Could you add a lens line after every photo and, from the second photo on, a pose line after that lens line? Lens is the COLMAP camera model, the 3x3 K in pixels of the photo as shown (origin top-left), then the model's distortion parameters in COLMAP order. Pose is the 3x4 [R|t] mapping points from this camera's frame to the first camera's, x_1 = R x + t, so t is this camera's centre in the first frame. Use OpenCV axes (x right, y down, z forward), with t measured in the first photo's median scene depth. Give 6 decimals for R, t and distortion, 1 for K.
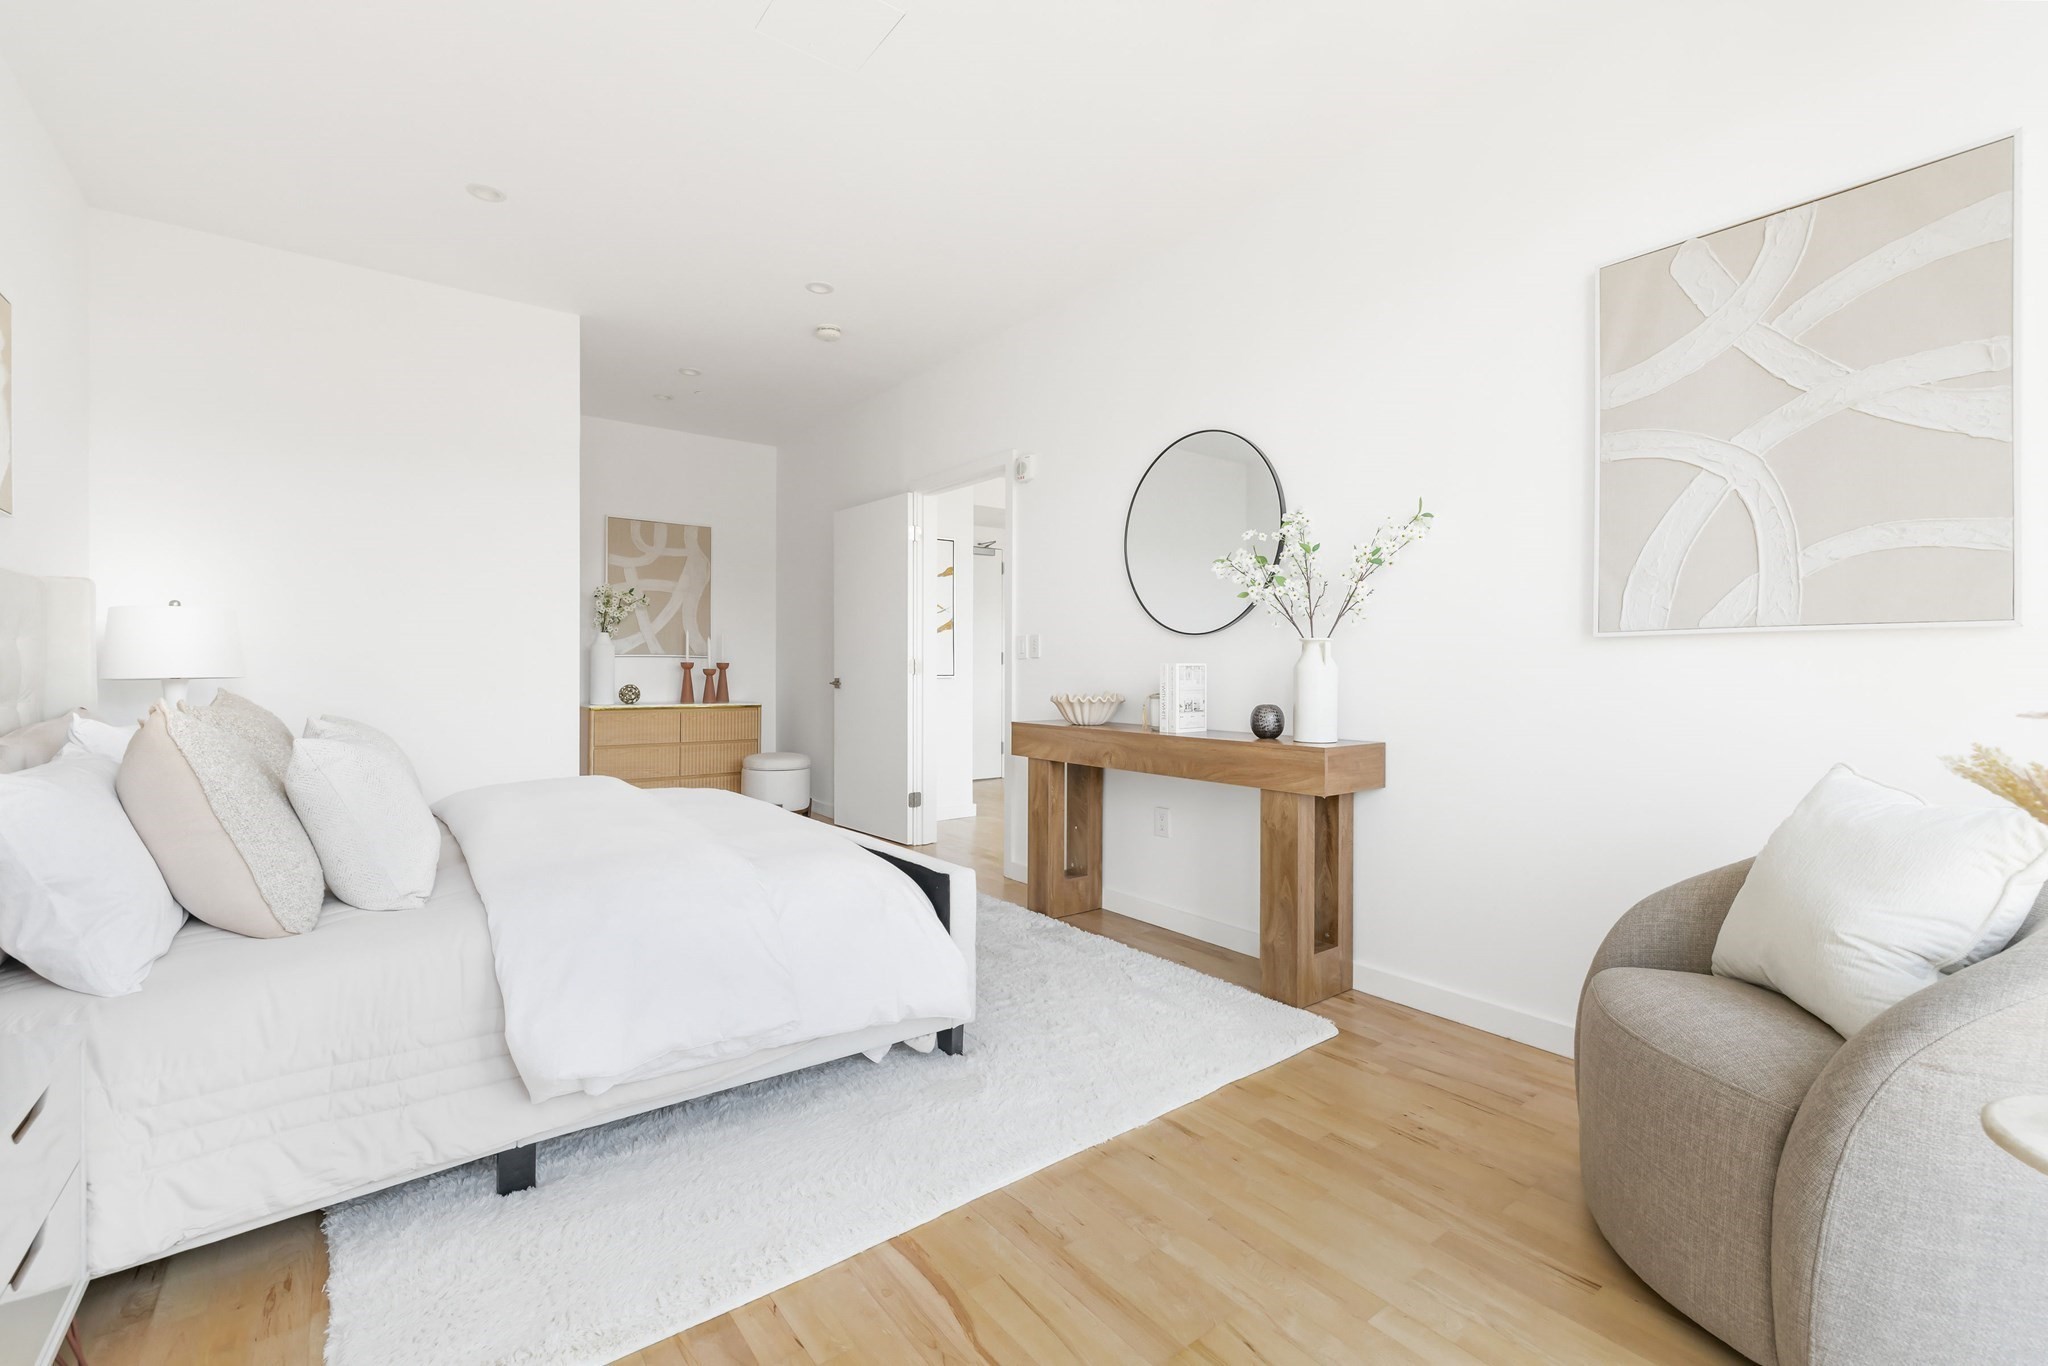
lens RADIAL K [[886.1, 0, 1021.8], [0, 886.1, 675.3], [0, 0, 1]] dist [-0.002402, 0.001037]
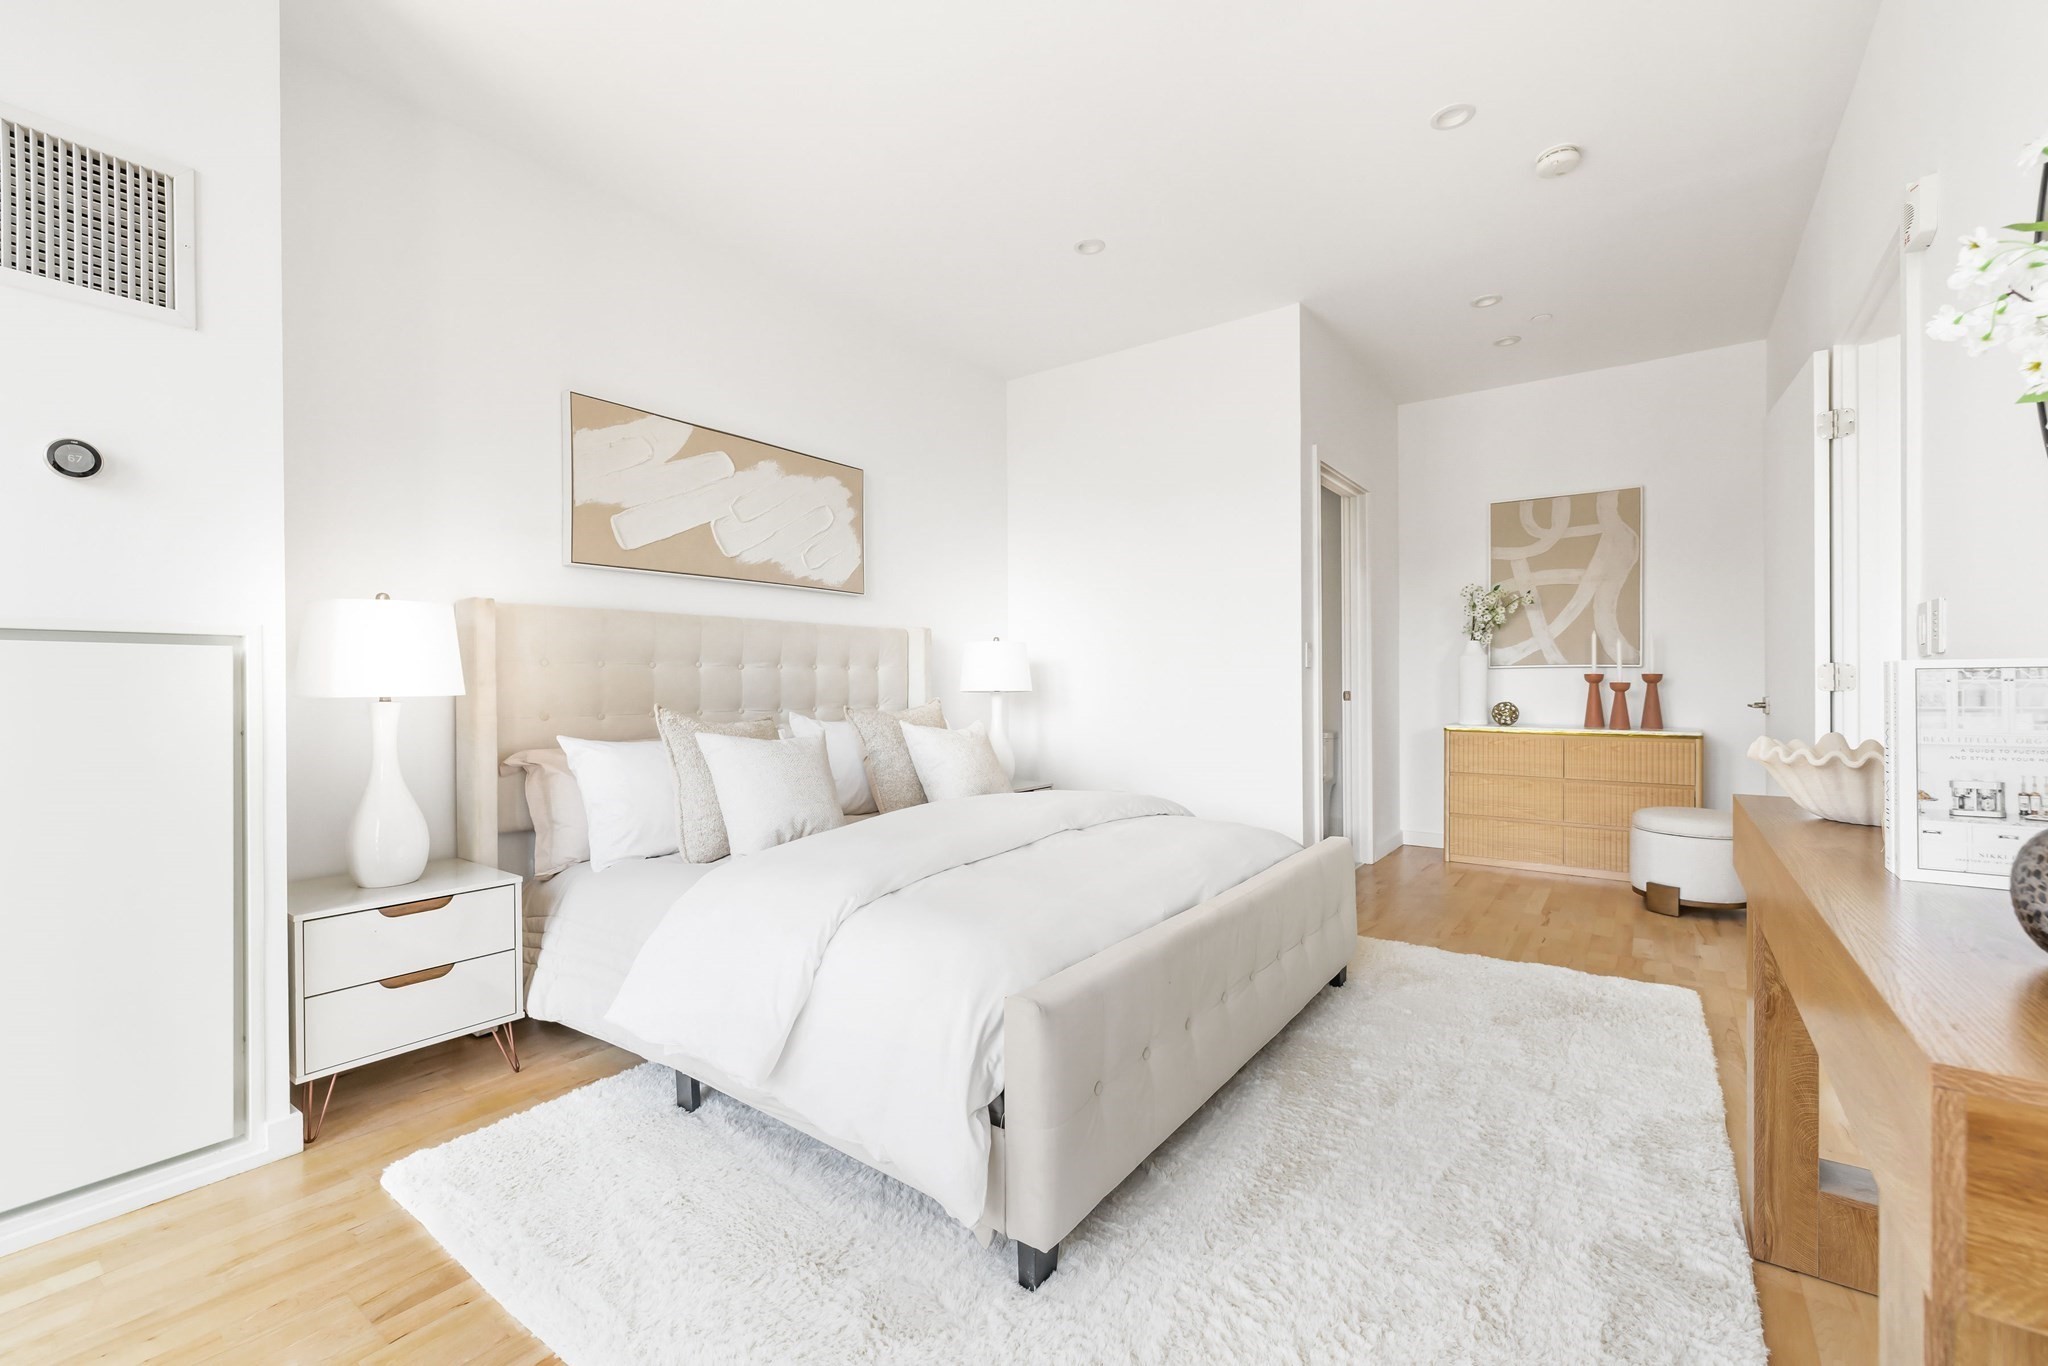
lens RADIAL K [[886.1, 0, 1020.8], [0, 886.1, 683.0], [0, 0, 1]] dist [-0.002402, 0.001037]
pose [[0.267757, -0.004469, -0.963476, 0.218718], [-0.001721, 0.999985, -0.005117, -0.002530], [0.963485, 0.003028, 0.267745, 0.328711]]
